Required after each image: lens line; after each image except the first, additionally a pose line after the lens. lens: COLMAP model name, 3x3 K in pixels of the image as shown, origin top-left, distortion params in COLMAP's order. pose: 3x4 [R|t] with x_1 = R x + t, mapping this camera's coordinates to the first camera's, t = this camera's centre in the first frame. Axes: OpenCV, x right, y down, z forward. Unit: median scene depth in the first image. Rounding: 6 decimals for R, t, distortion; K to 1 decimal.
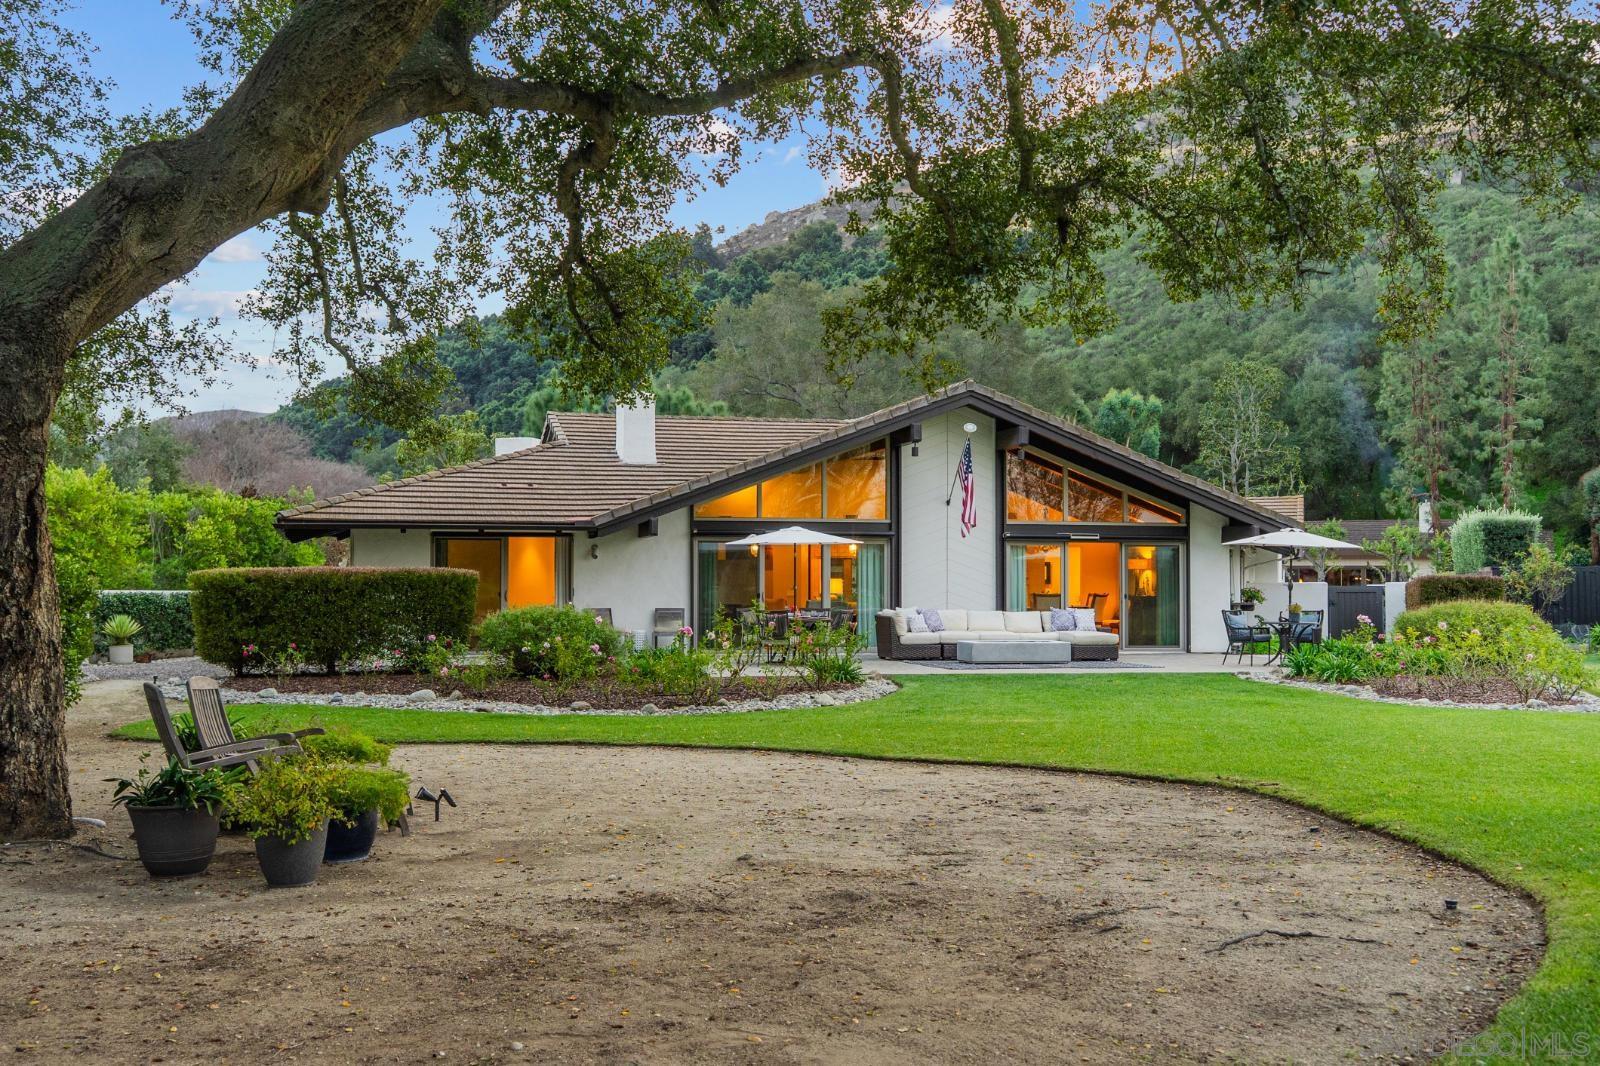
lens RADIAL K [[1824.1, 0, 800.9], [0, 1824.1, 534.4], [0, 0, 1]] dist [0.000169, 0.006841]
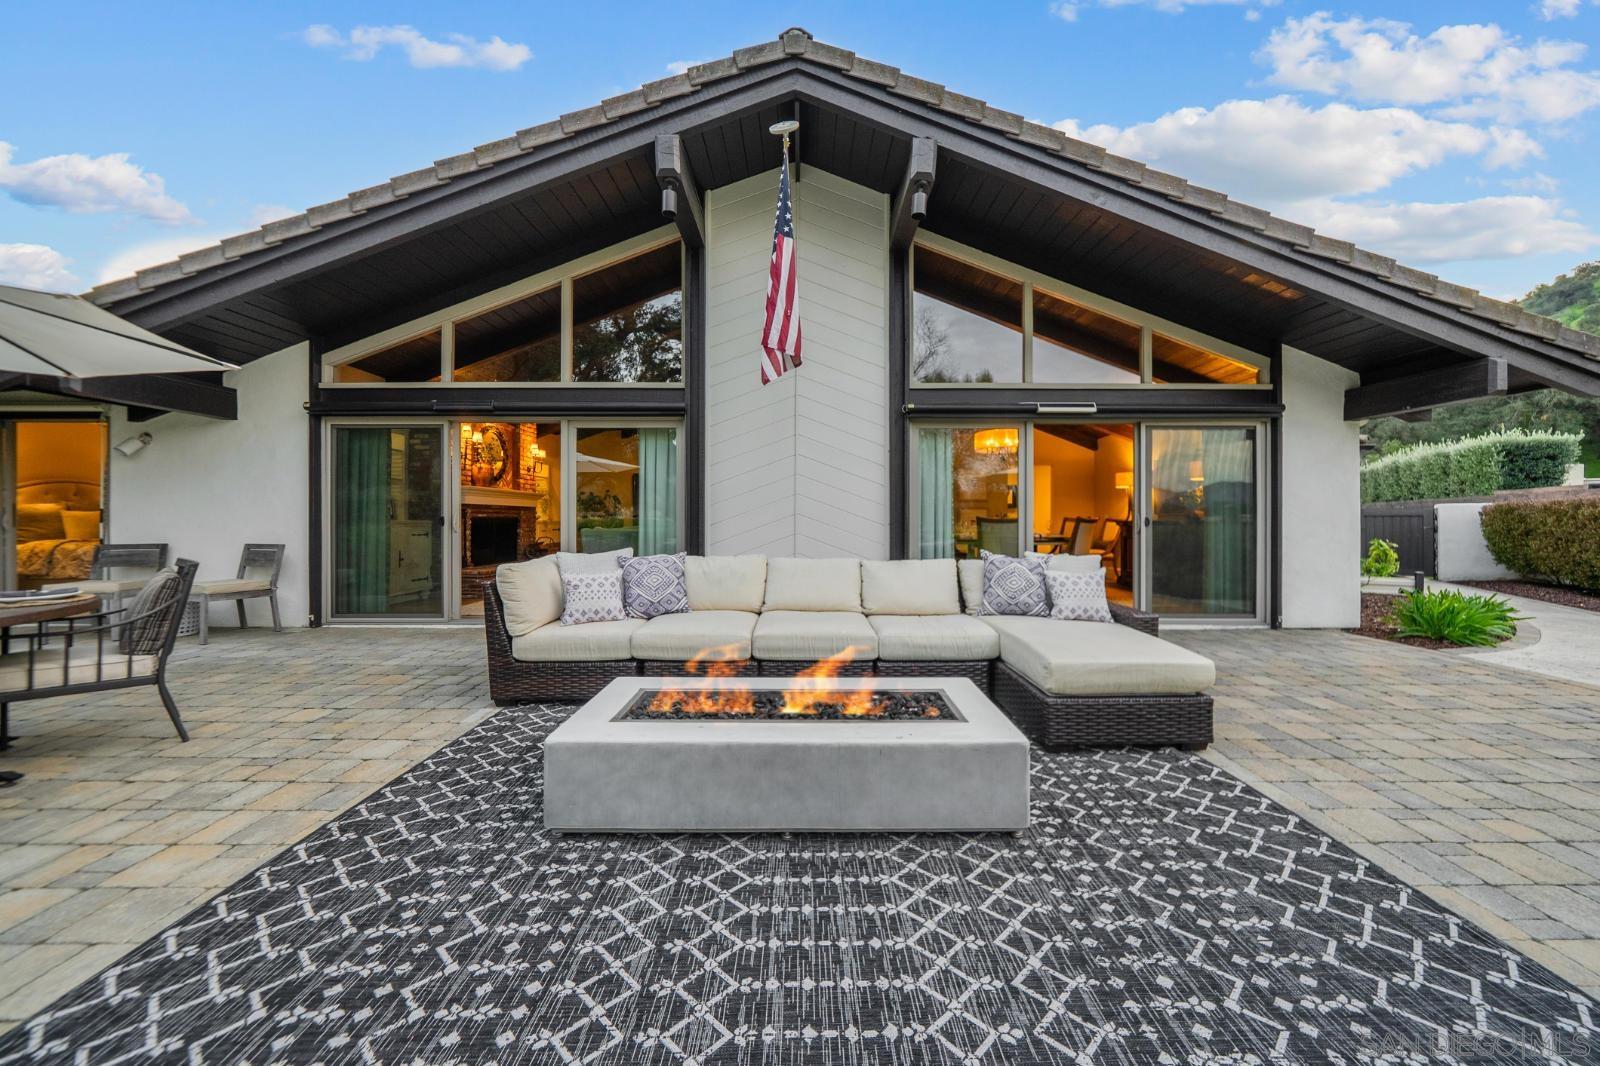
lens RADIAL K [[563.5, 0, 809.8], [0, 563.5, 532.7], [0, 0, 1]] dist [-0.001904, -0.000086]
pose [[0.968325, 0.006422, -0.249612, 0.125425], [0.008708, 0.998192, 0.059465, 0.026712], [0.249543, -0.059755, 0.966518, 0.830921]]
